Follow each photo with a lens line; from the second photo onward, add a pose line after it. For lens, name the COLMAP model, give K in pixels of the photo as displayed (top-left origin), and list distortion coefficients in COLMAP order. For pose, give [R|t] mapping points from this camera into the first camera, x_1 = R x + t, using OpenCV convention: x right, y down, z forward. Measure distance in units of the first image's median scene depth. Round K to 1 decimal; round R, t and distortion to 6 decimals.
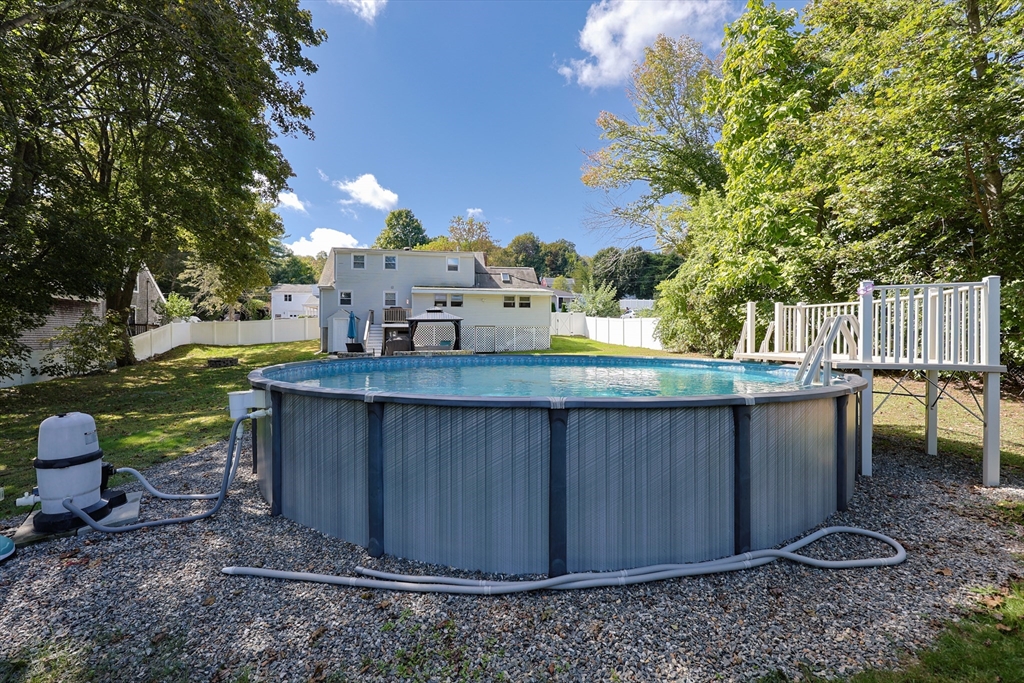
lens RADIAL K [[437.4, 0, 511.7], [0, 437.4, 330.9], [0, 0, 1]] dist [-0.001569, -0.000116]
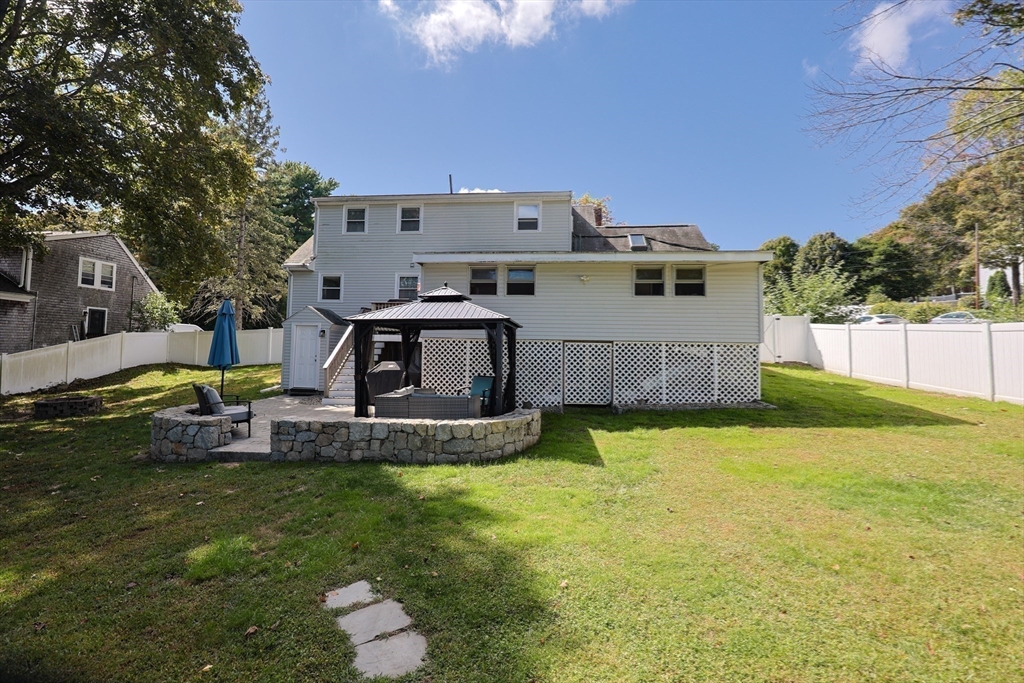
lens RADIAL K [[437.4, 0, 511.7], [0, 437.4, 330.9], [0, 0, 1]] dist [-0.001569, -0.000116]
pose [[0.959385, 0.001675, -0.282095, -0.013358], [-0.012337, 0.999275, -0.036022, -0.004640], [0.281831, 0.038039, 0.958710, 0.575964]]
